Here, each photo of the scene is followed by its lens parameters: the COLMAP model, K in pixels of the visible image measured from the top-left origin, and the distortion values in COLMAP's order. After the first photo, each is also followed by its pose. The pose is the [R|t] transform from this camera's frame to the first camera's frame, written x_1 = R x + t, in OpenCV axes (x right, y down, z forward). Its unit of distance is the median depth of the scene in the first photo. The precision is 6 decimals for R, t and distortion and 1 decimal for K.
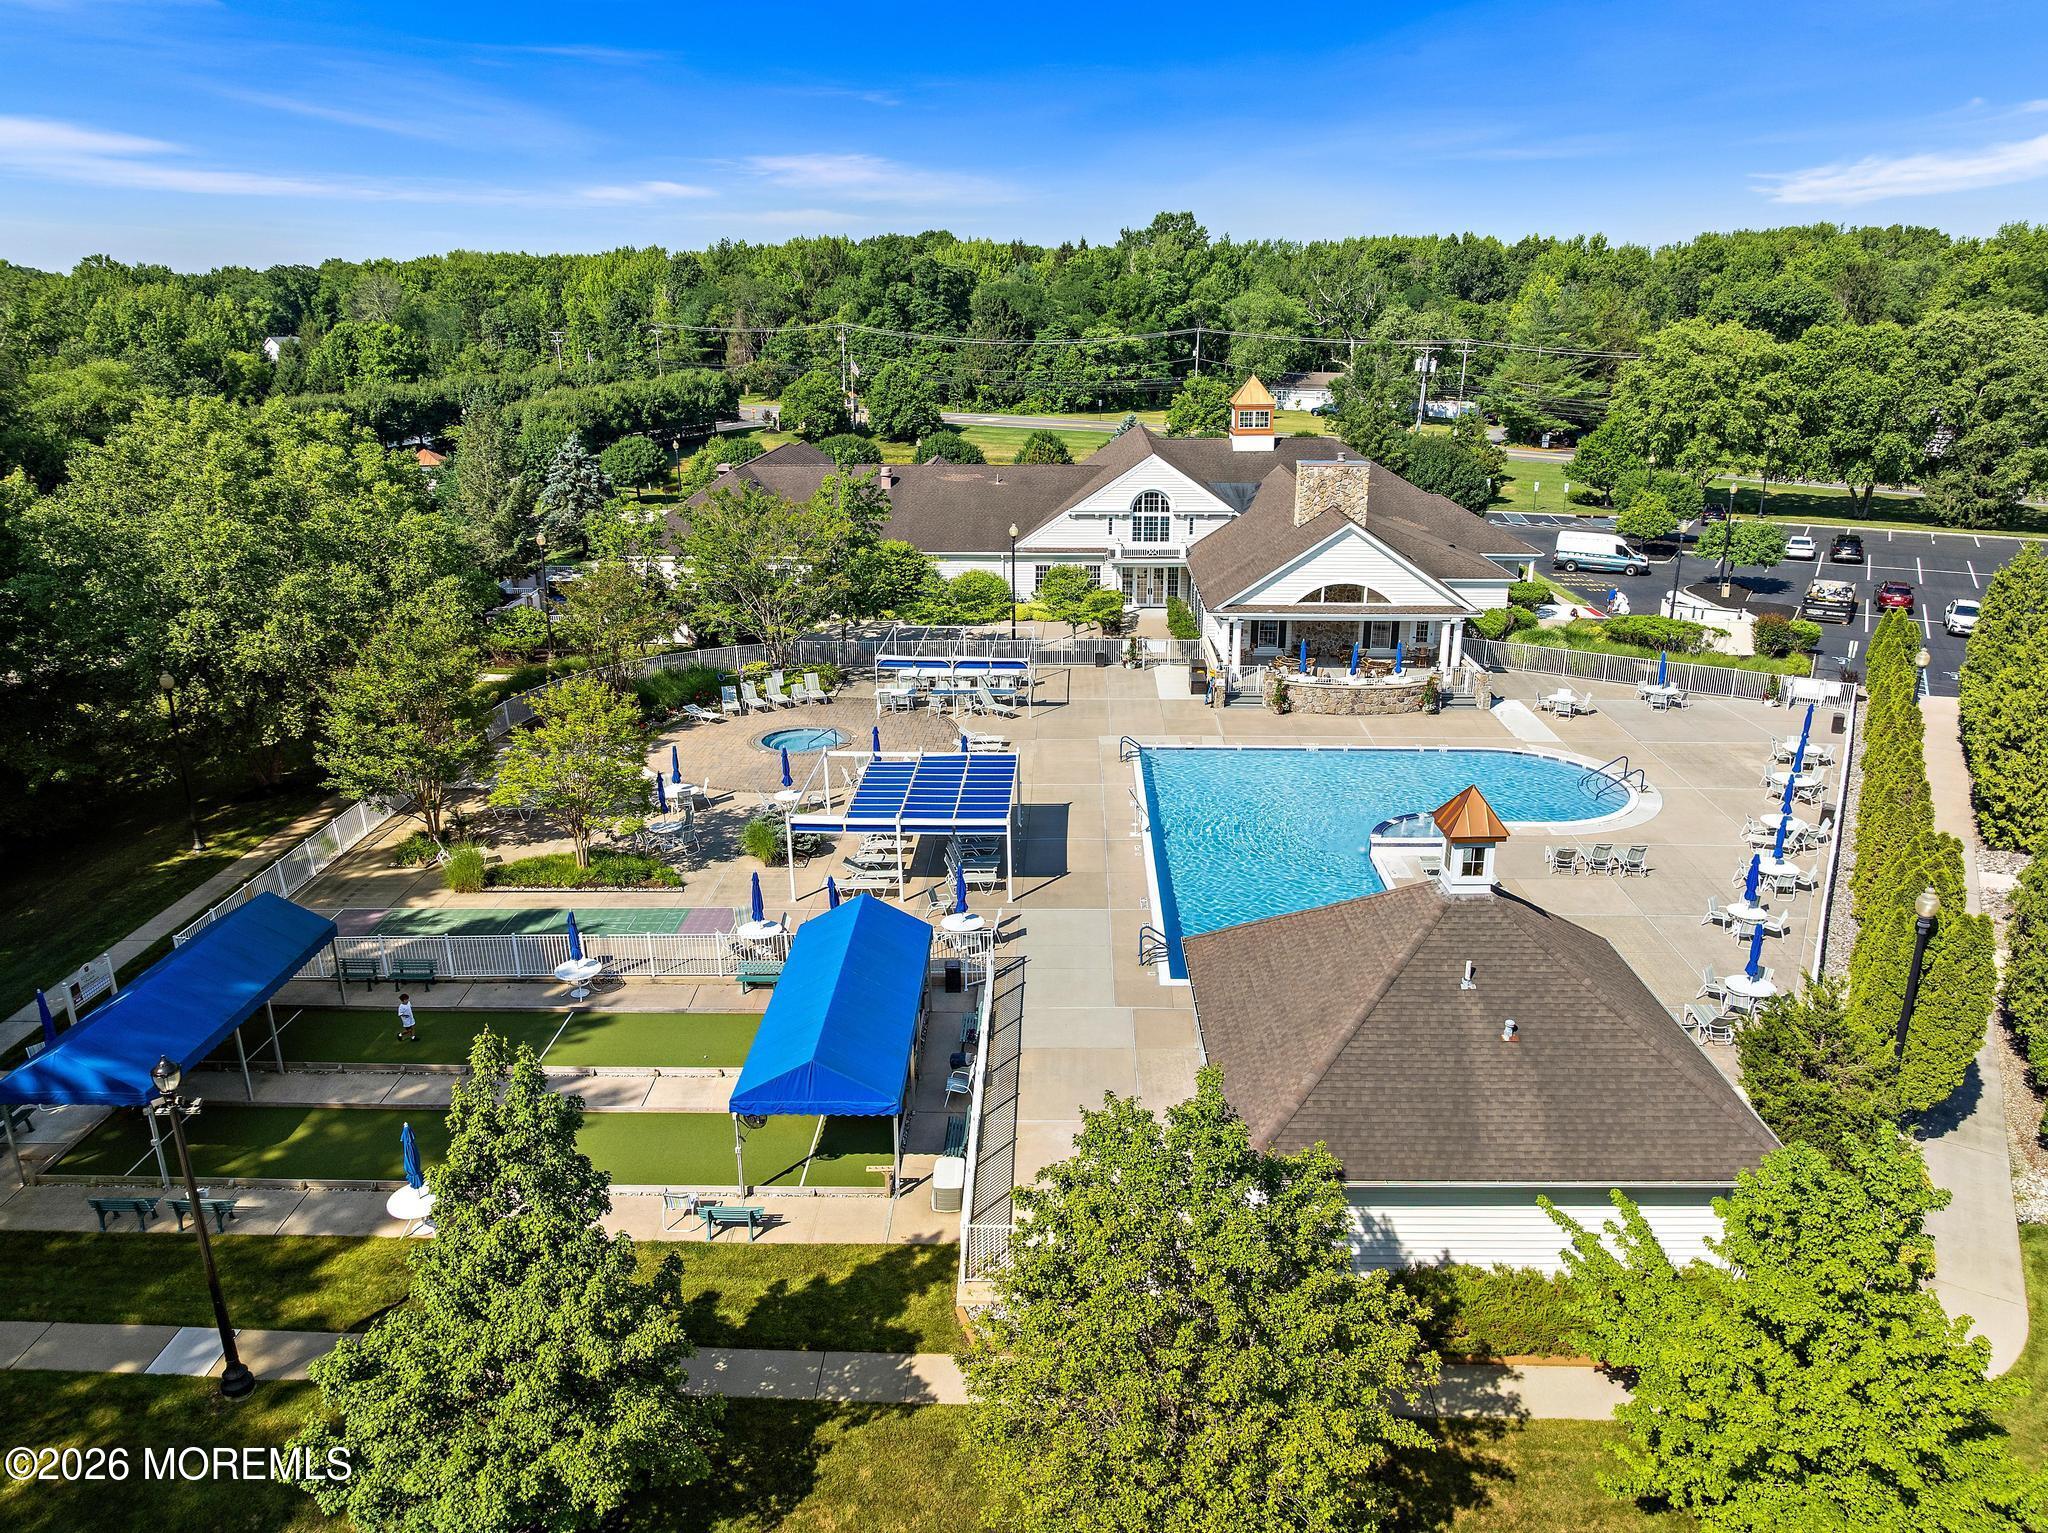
lens RADIAL K [[1438.5, 0, 1024.0], [0, 1438.5, 766.5], [0, 0, 1]] dist [-0.035518, -0.005145]
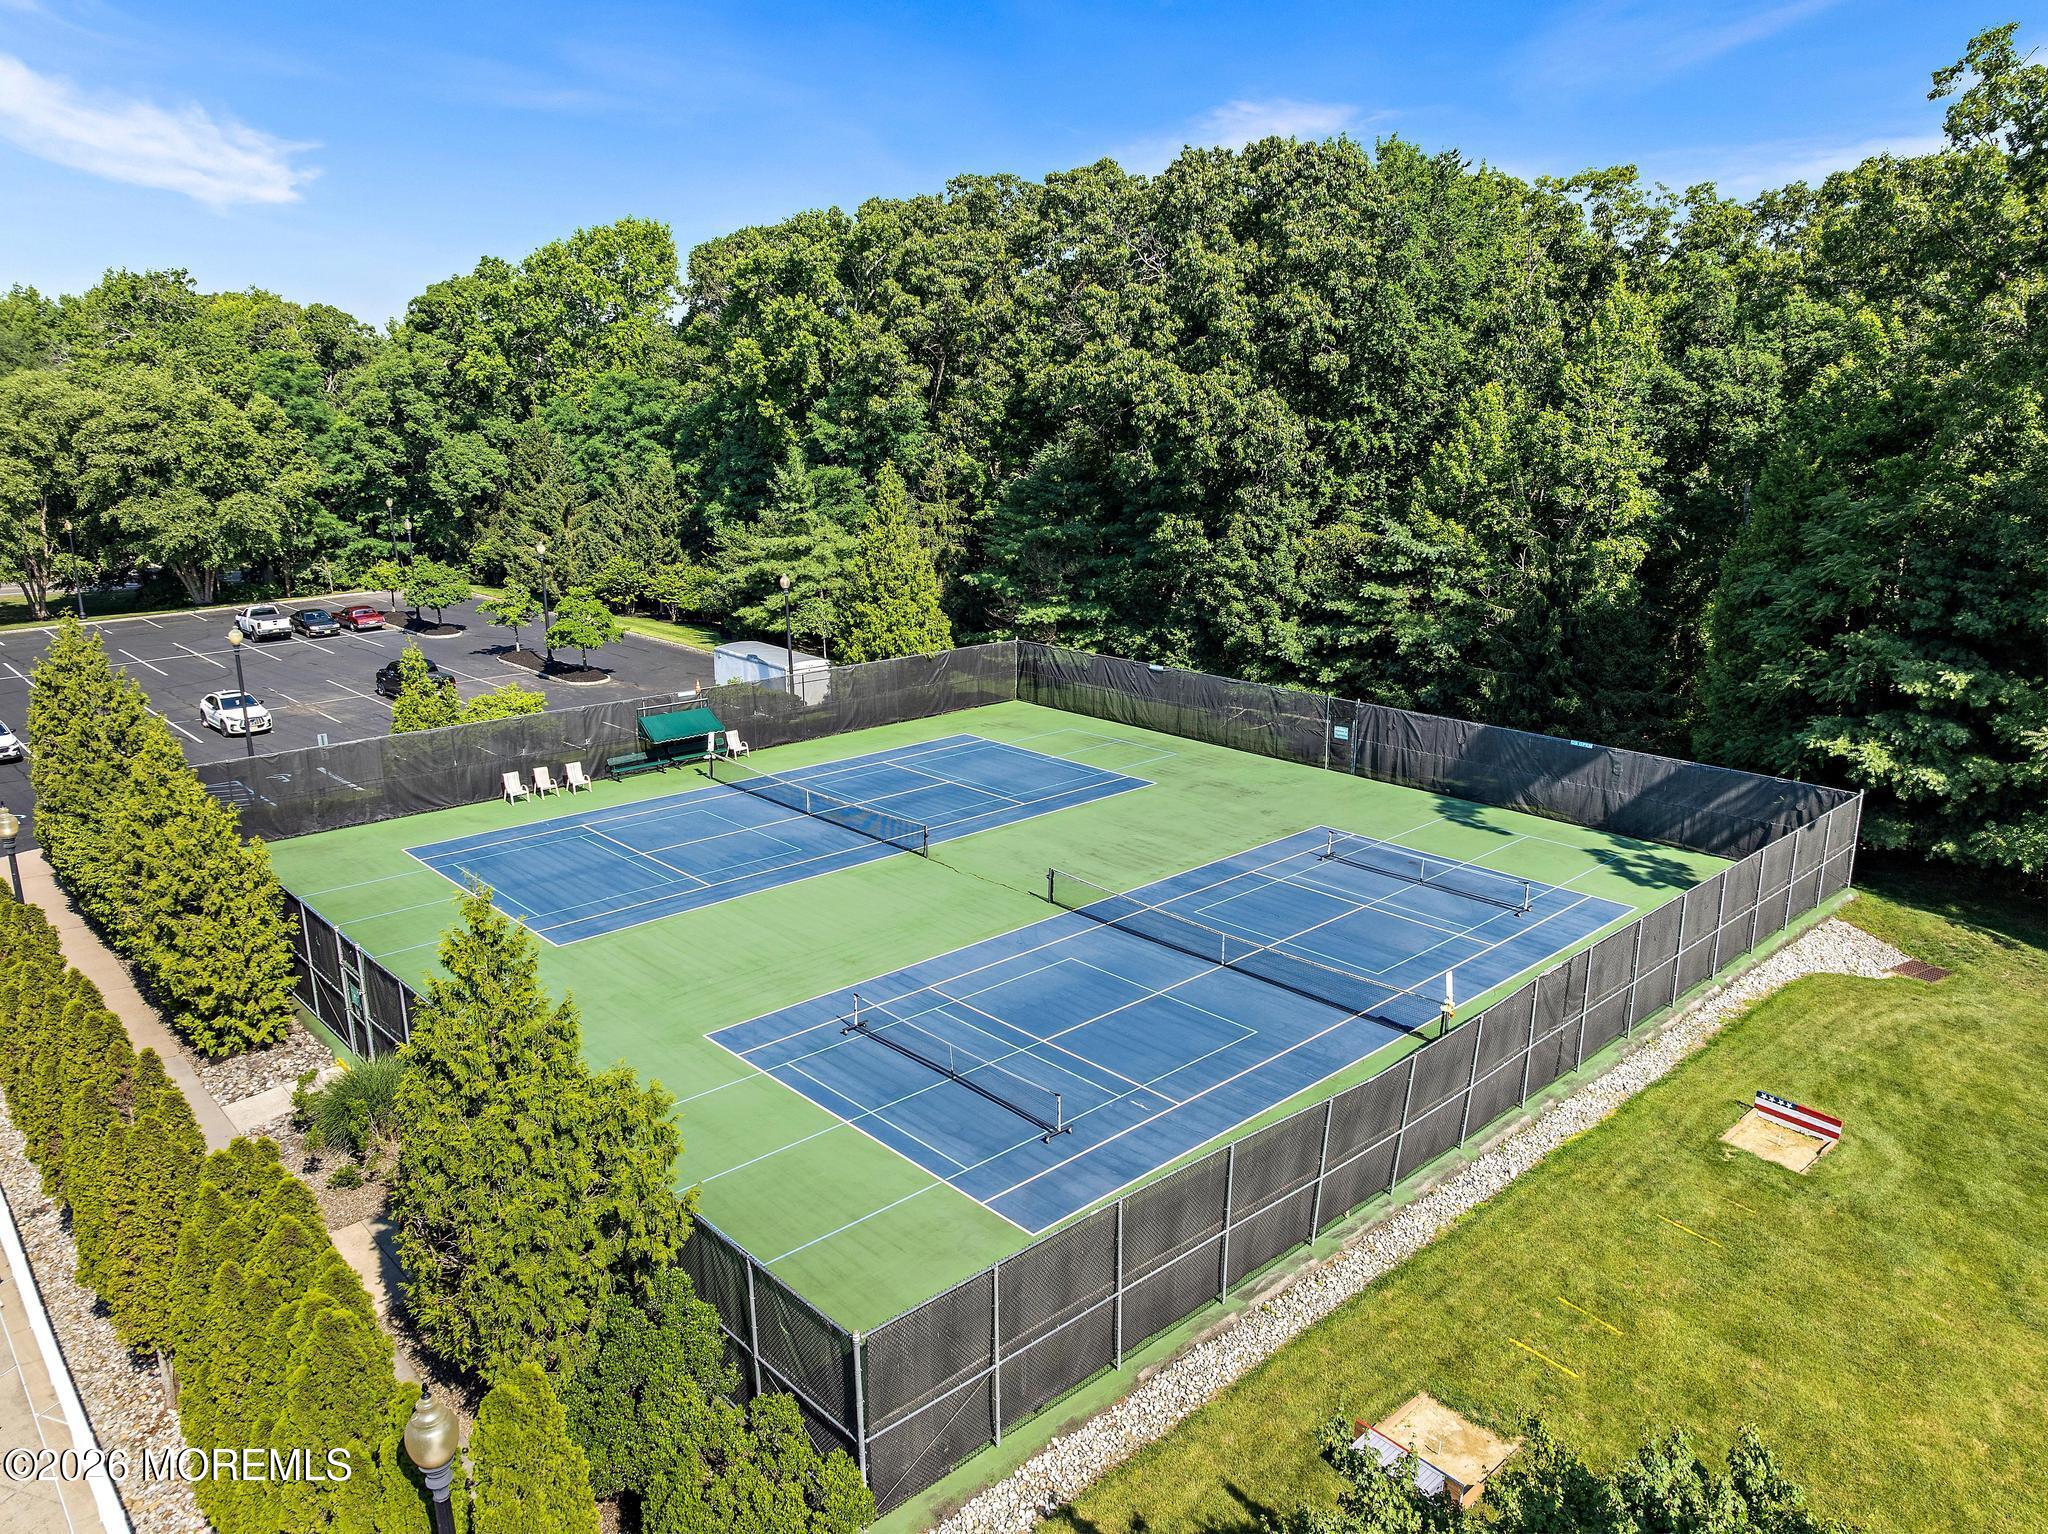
lens RADIAL K [[1438.5, 0, 1024.0], [0, 1438.5, 767.0], [0, 0, 1]] dist [-0.035518, -0.005145]
pose [[0.293180, -0.236664, 0.926302, 0.124074], [0.300412, 0.942608, 0.145748, -0.033574], [-0.907633, 0.235541, 0.347450, 0.230830]]
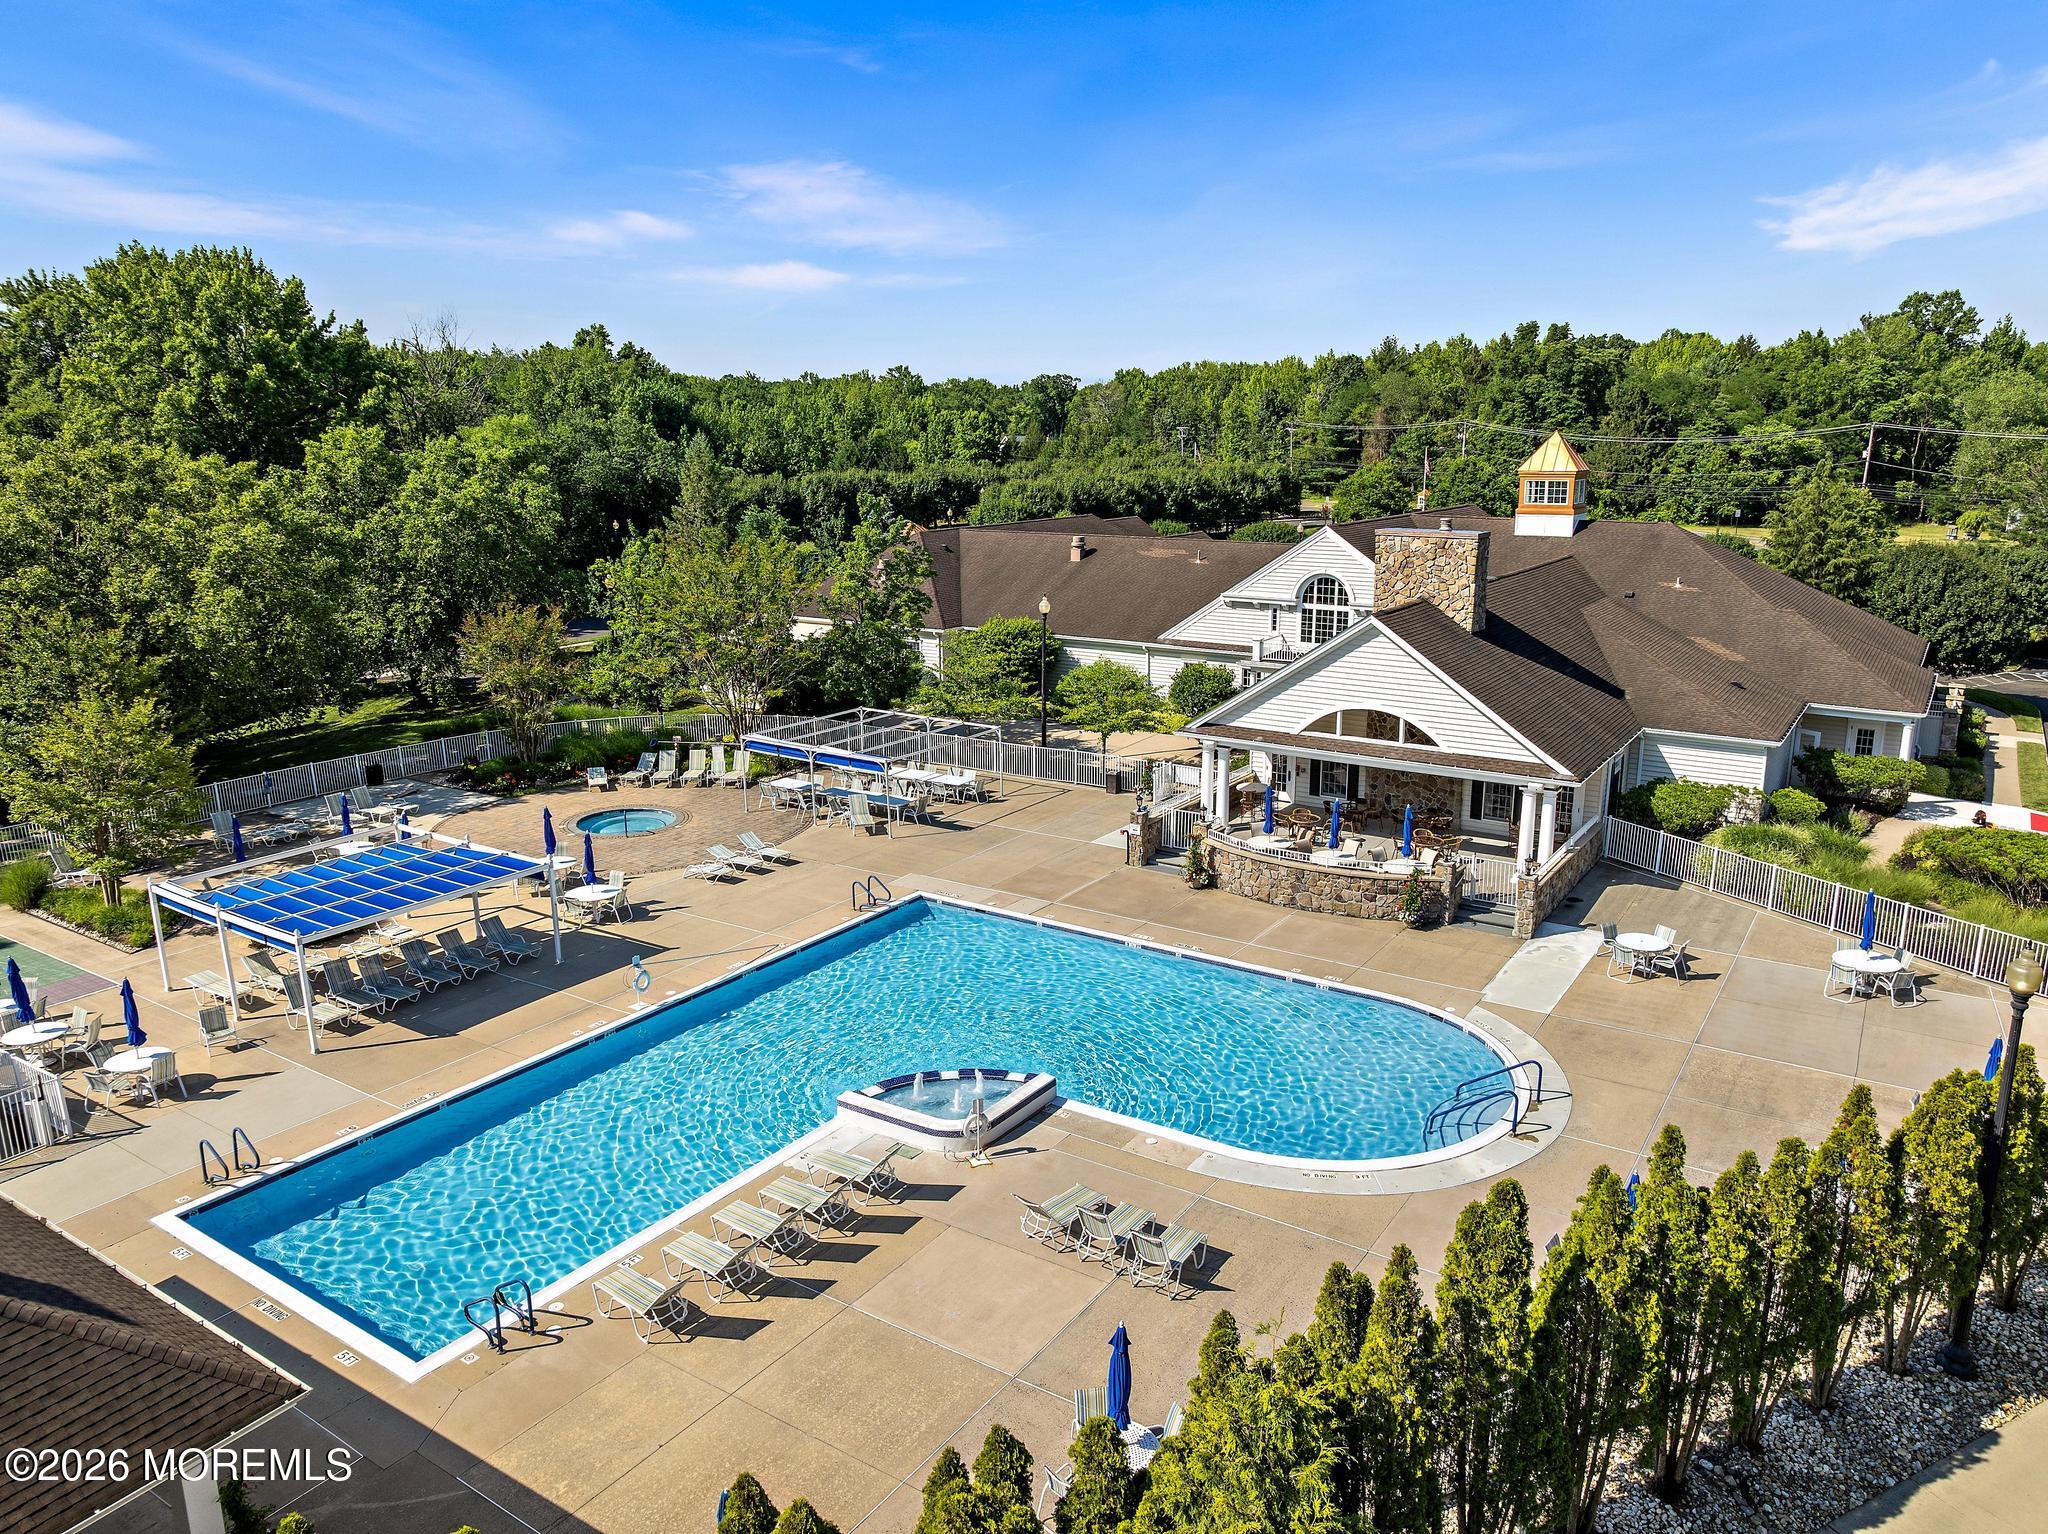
lens RADIAL K [[1438.5, 0, 1024.0], [0, 1438.5, 767.0], [0, 0, 1]] dist [-0.035518, -0.005145]
pose [[0.848361, 0.121667, -0.515249, 0.352309], [-0.162579, 0.986080, -0.034841, -0.044072], [0.503838, 0.113326, 0.856332, 0.302064]]
